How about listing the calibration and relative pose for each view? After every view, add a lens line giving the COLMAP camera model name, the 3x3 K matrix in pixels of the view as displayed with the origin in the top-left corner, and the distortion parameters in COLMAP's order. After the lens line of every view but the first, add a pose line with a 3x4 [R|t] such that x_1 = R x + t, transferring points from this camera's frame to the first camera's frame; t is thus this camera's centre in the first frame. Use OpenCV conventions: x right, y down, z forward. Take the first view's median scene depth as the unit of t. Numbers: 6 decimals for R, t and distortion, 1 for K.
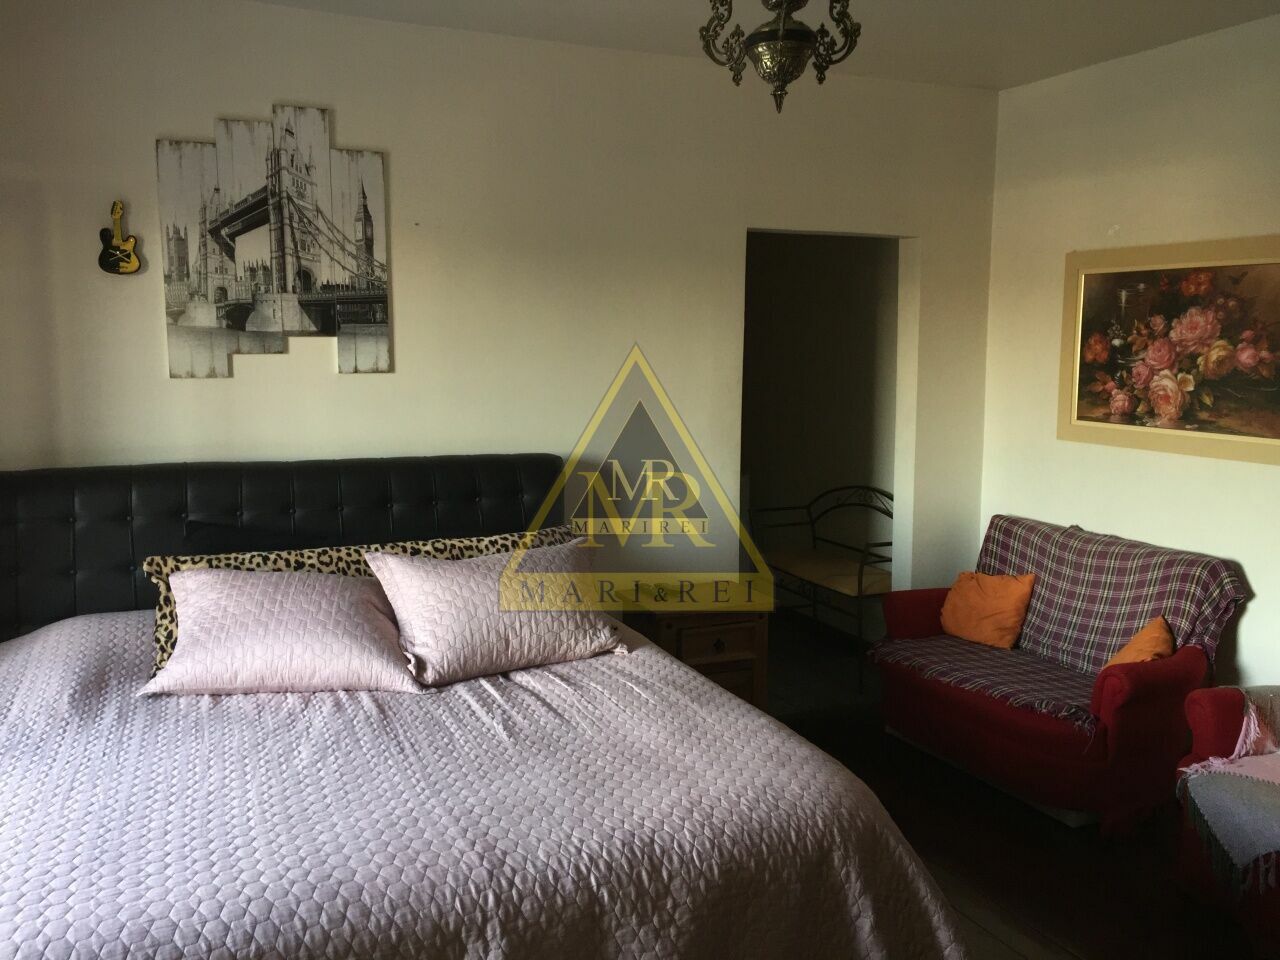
lens RADIAL K [[1109.9, 0, 640.0], [0, 1109.9, 480.0], [0, 0, 1]] dist [-0.011728, -0.006162]
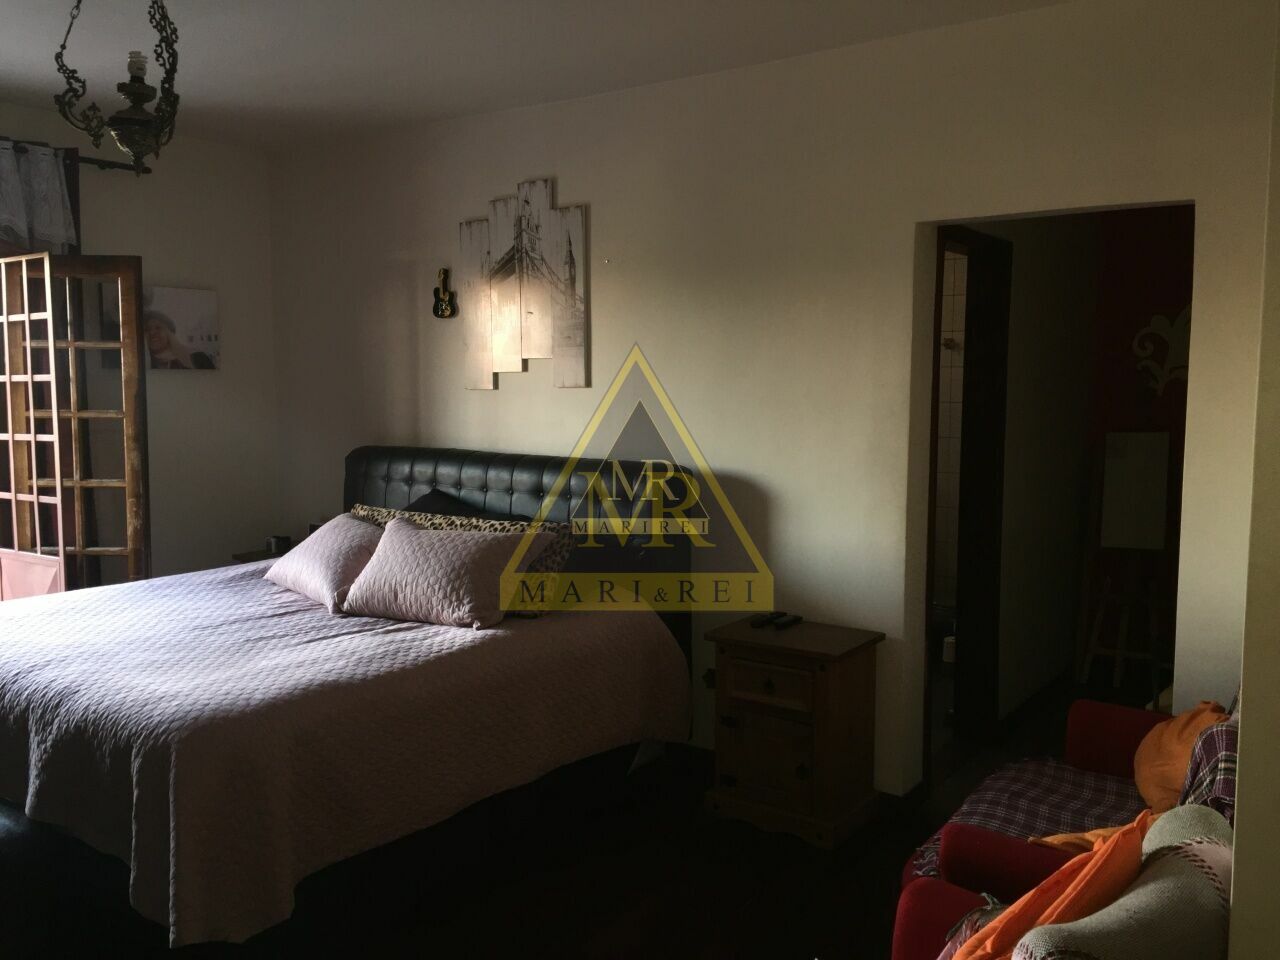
lens RADIAL K [[1109.9, 0, 640.0], [0, 1109.9, 480.0], [0, 0, 1]] dist [-0.011728, -0.006162]
pose [[0.487040, 0.074430, -0.870203, 0.907673], [-0.102895, 0.994313, 0.027457, -0.038853], [0.867298, 0.076167, 0.491928, 0.499852]]
